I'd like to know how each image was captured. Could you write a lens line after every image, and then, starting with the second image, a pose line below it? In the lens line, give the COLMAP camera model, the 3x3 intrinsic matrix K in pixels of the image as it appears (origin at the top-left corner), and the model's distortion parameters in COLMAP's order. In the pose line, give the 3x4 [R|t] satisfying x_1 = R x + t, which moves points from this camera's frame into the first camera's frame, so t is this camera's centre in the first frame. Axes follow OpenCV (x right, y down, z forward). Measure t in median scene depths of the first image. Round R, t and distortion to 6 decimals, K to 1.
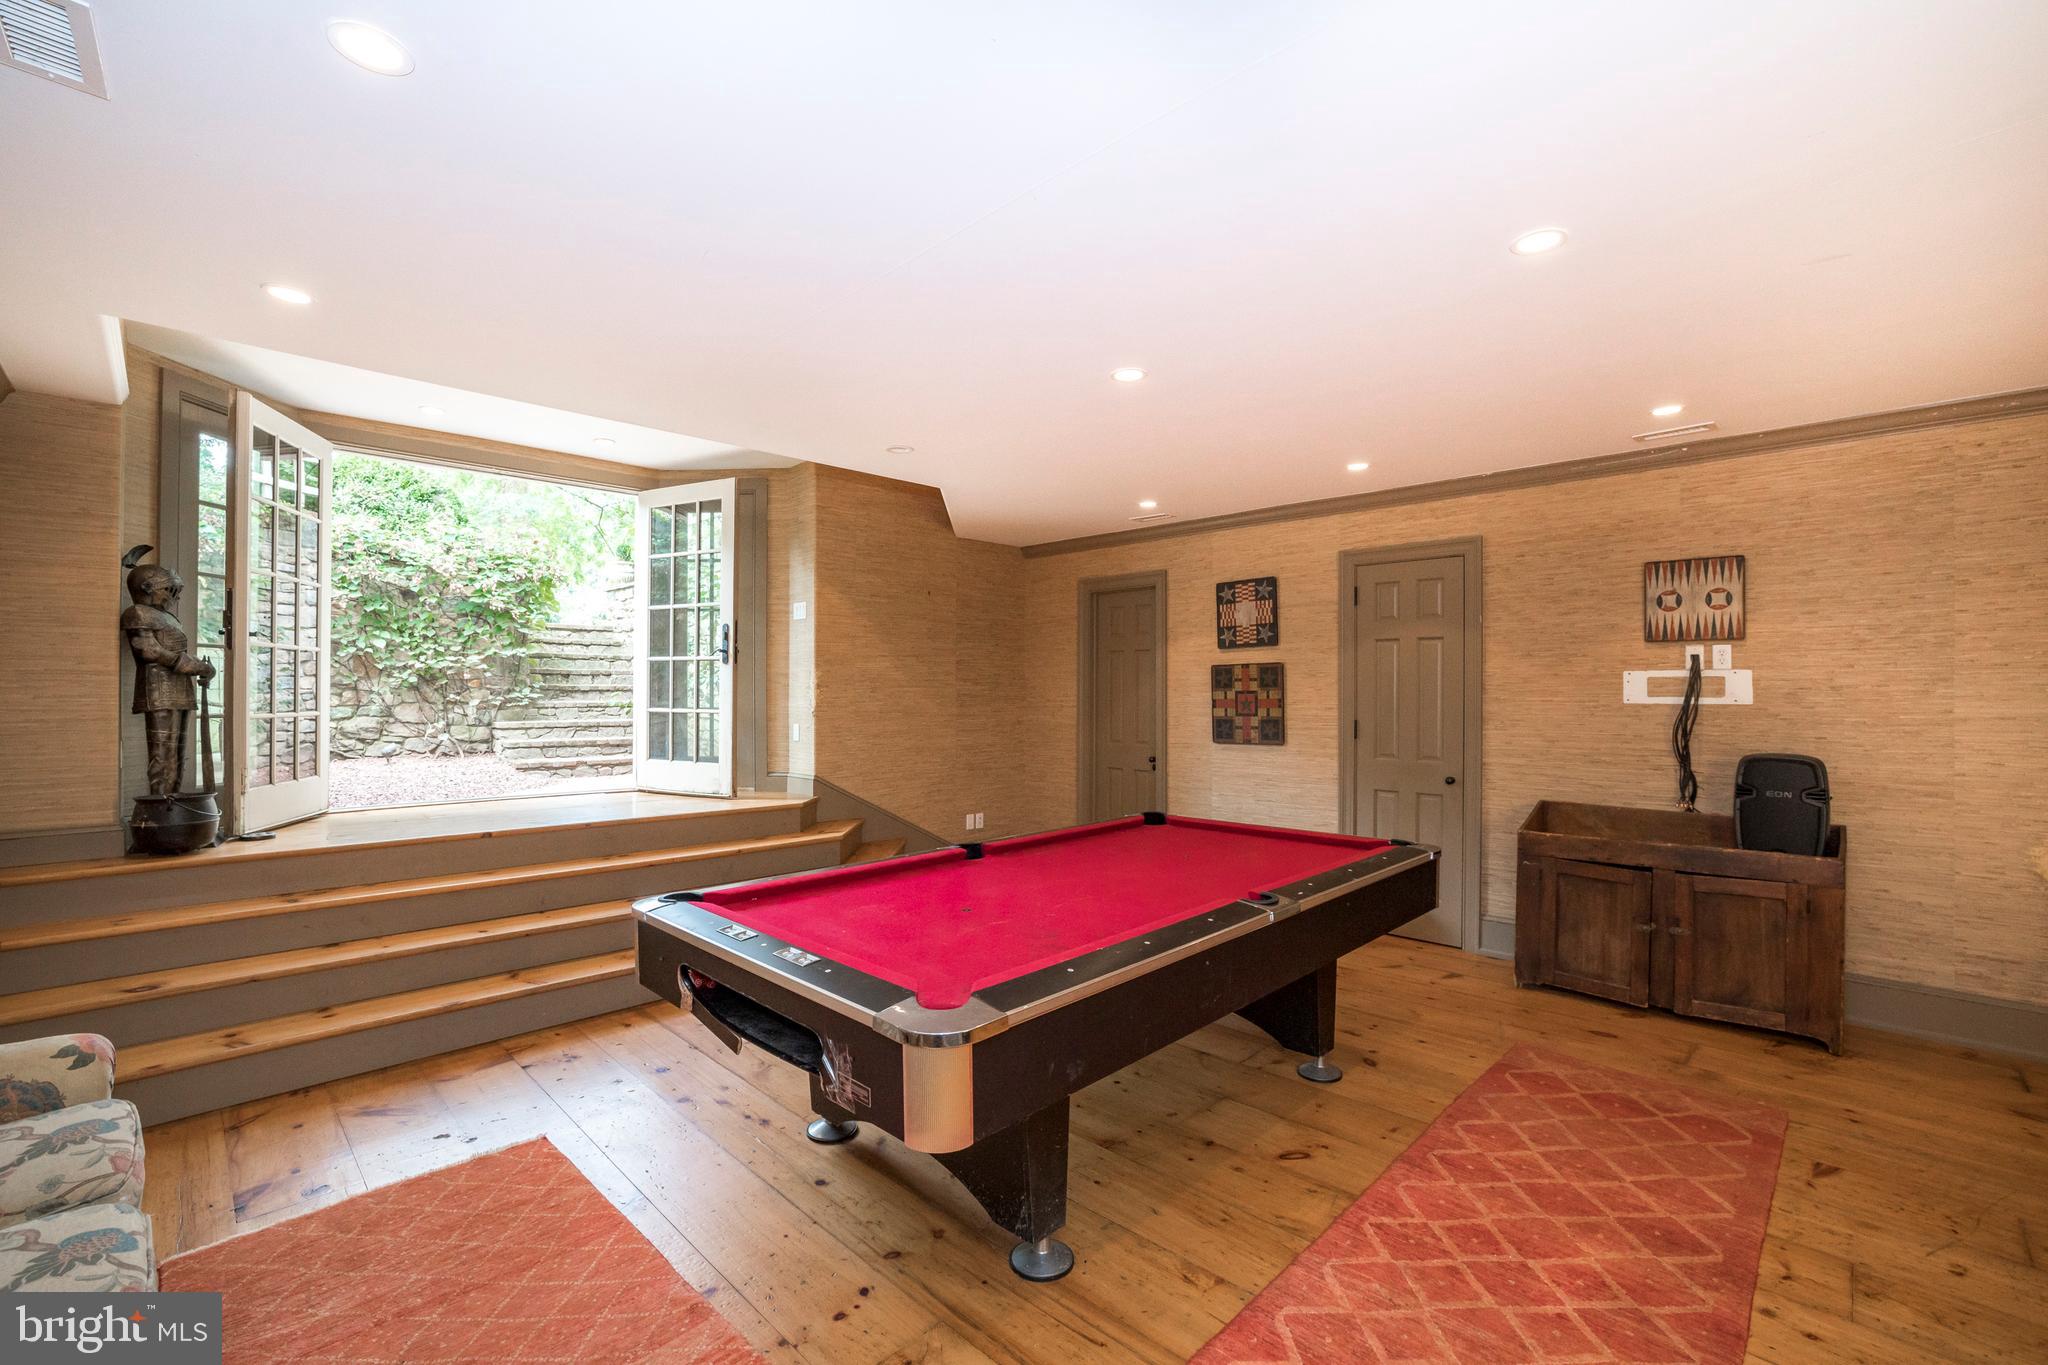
lens RADIAL K [[903.5, 0, 1024.8], [0, 903.5, 693.3], [0, 0, 1]] dist [-0.033070, 0.015788]
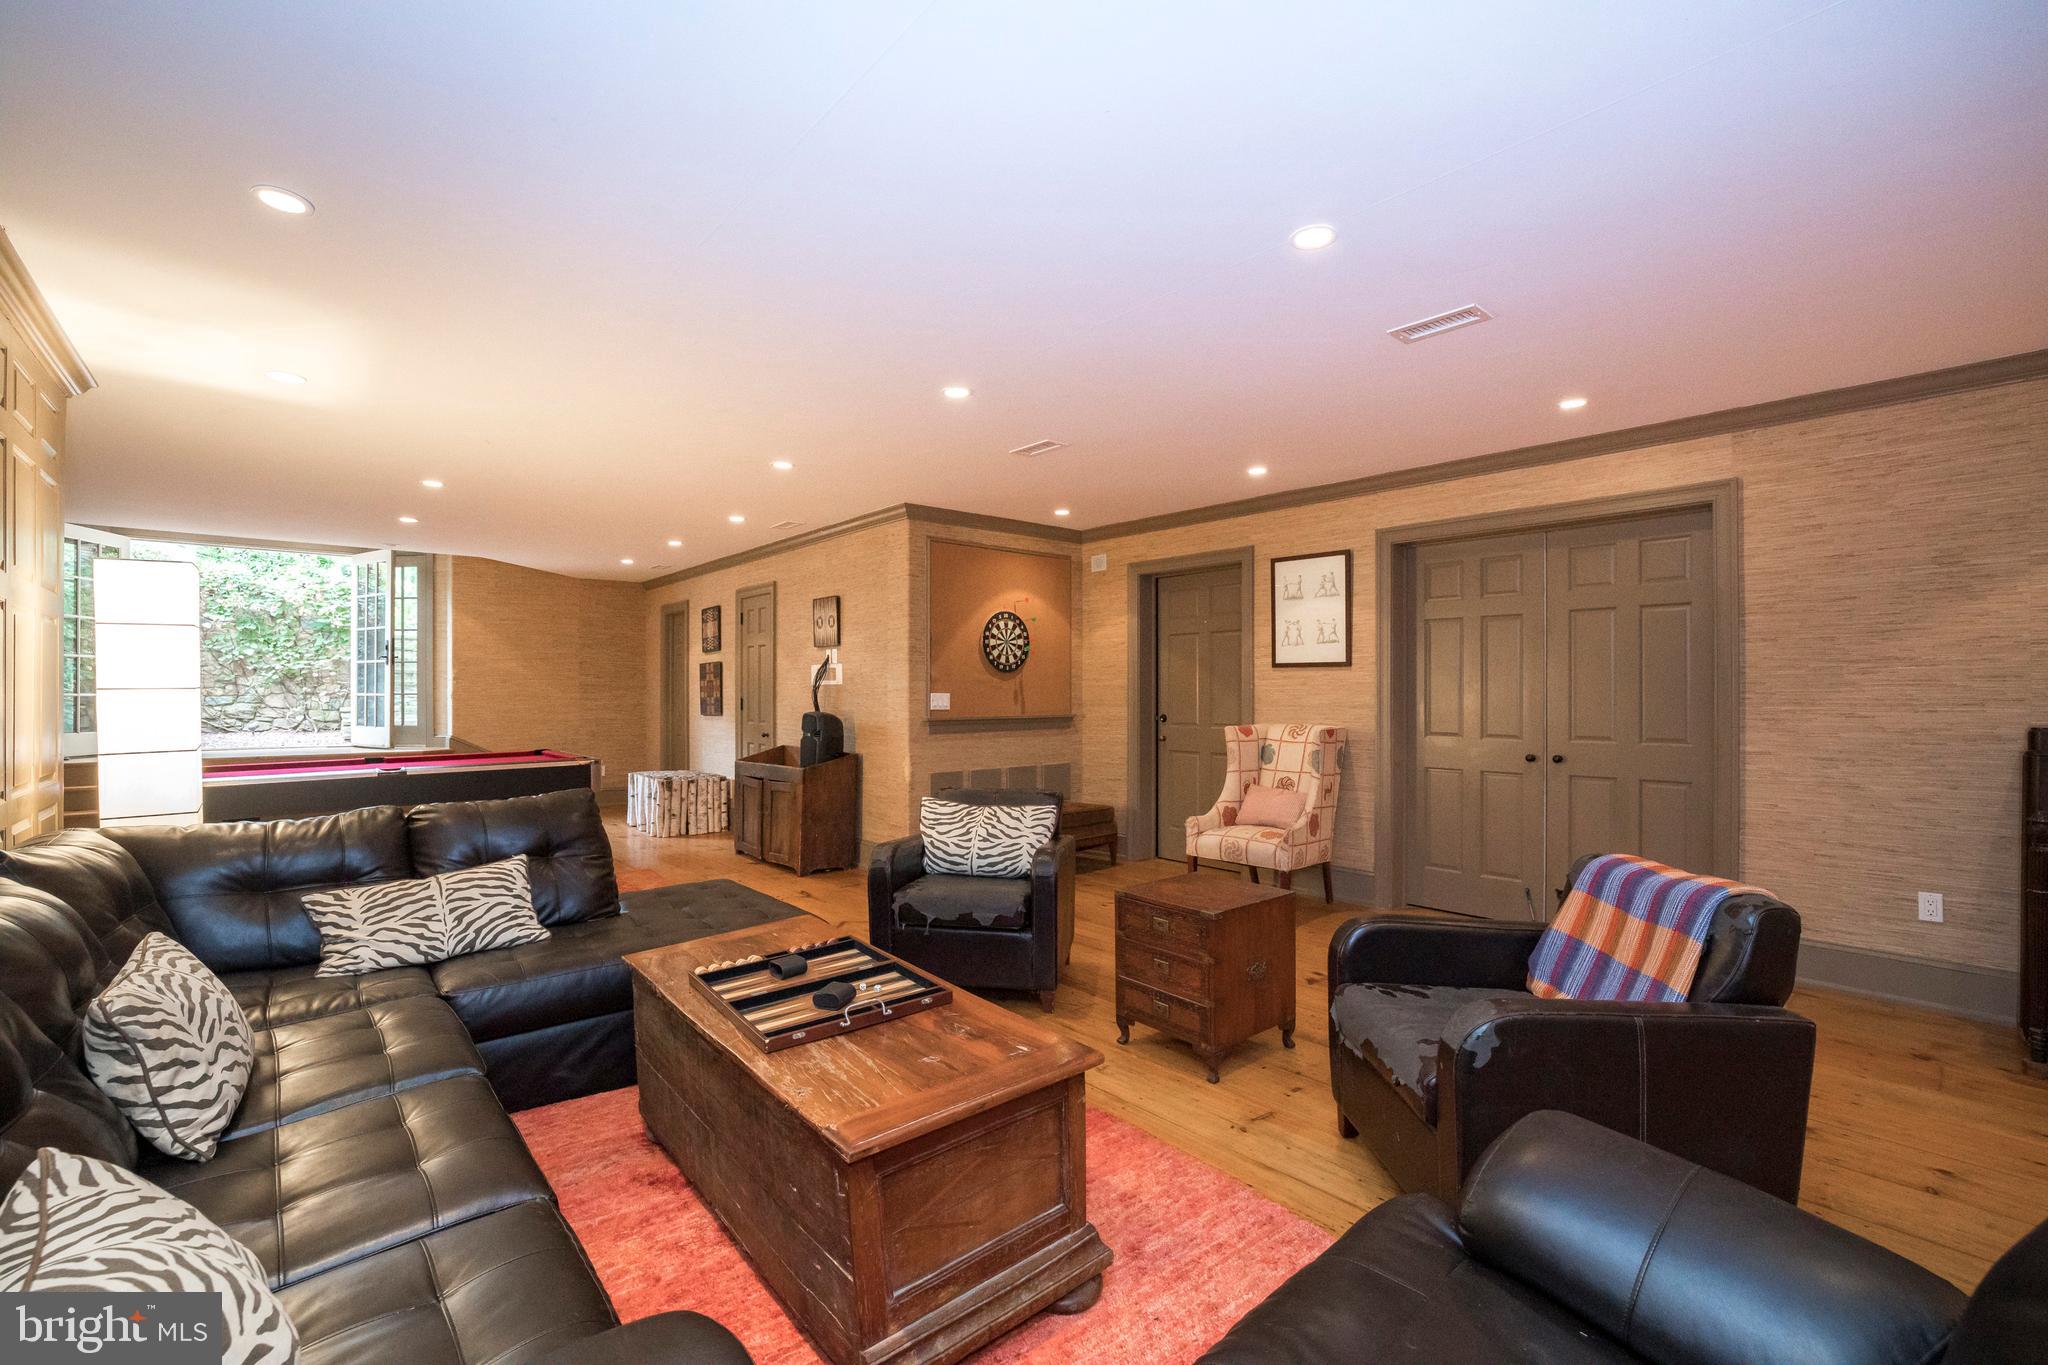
lens RADIAL K [[903.5, 0, 1024.8], [0, 903.5, 693.3], [0, 0, 1]] dist [-0.033070, 0.015788]
pose [[0.997156, -0.002149, -0.075333, 0.785385], [0.001918, 0.999993, -0.003137, 0.021960], [0.075339, 0.002983, 0.997153, -0.416906]]
